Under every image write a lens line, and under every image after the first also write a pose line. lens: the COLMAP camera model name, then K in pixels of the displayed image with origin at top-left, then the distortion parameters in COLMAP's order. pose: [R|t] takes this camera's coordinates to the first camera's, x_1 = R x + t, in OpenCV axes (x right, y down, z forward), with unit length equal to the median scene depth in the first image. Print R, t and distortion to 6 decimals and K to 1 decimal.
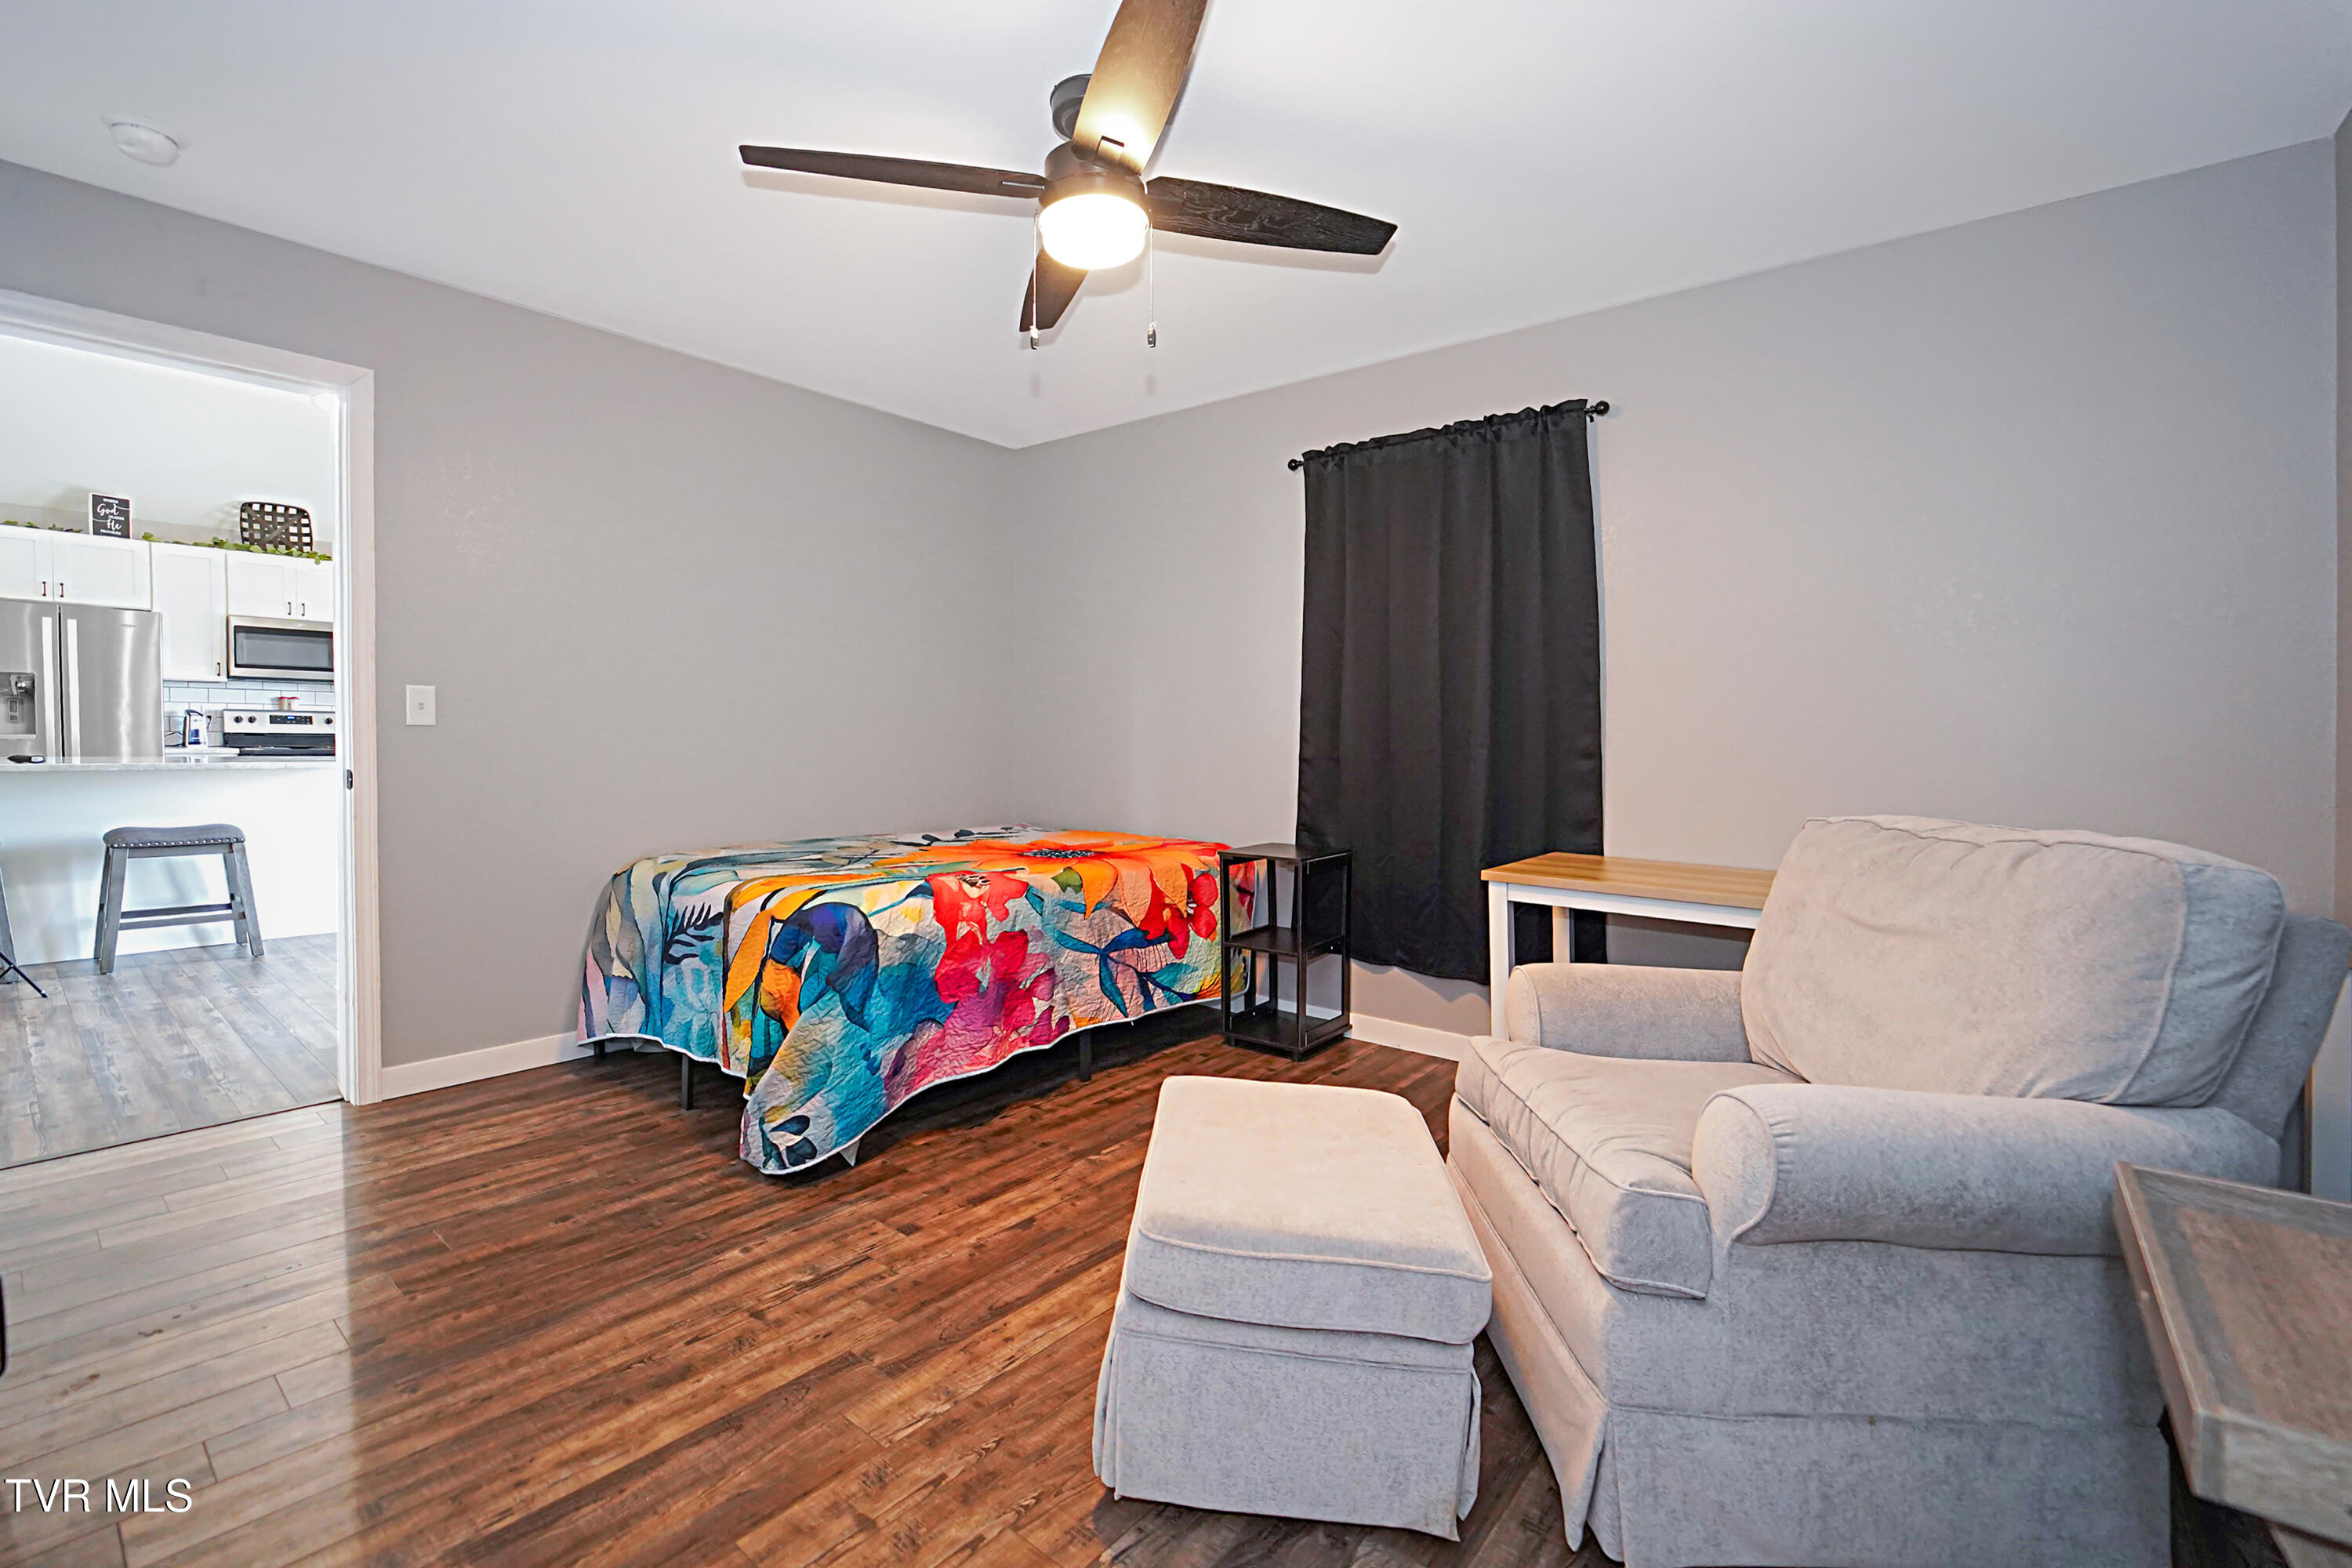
lens RADIAL K [[1052.4, 0, 1176.0], [0, 1052.4, 784.0], [0, 0, 1]] dist [-0.002350, -0.013254]
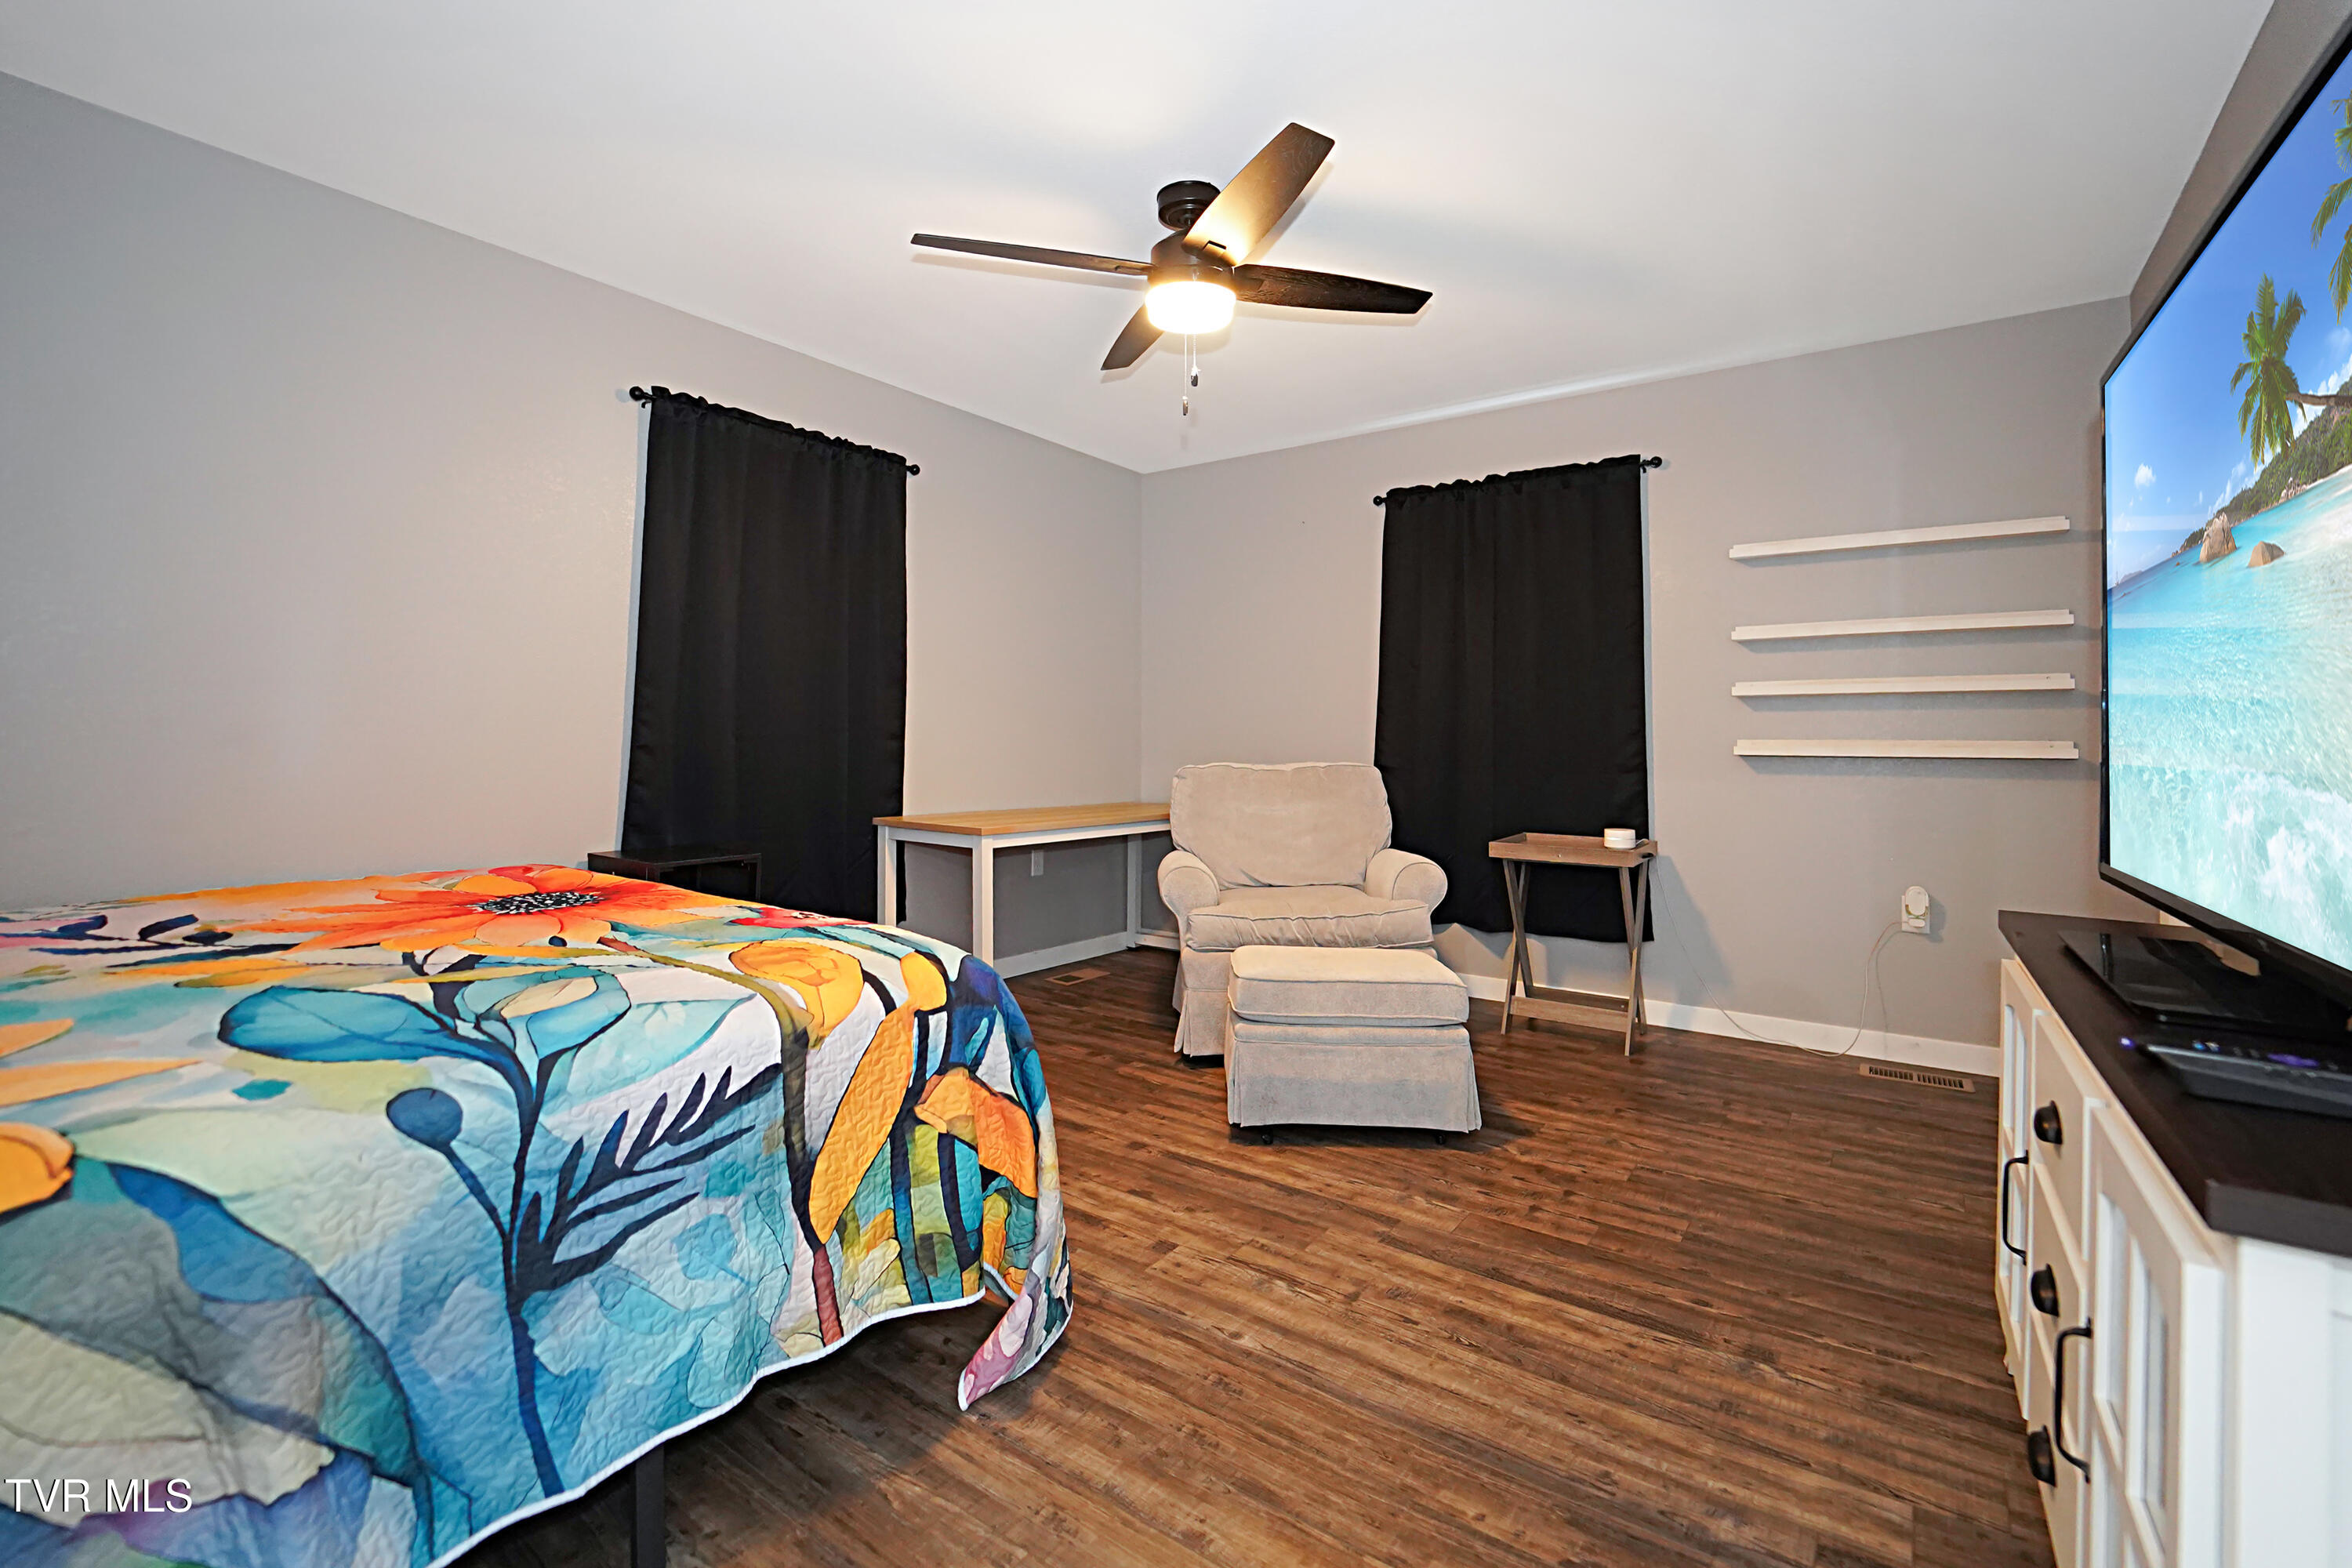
lens RADIAL K [[986.5, 0, 1172.8], [0, 986.5, 738.7], [0, 0, 1]] dist [-0.022411, -0.000170]
pose [[-0.061002, -0.012002, 0.998066, -1.290534], [0.035380, 0.999273, 0.014179, -0.046703], [-0.997510, 0.036177, -0.060533, 1.184944]]
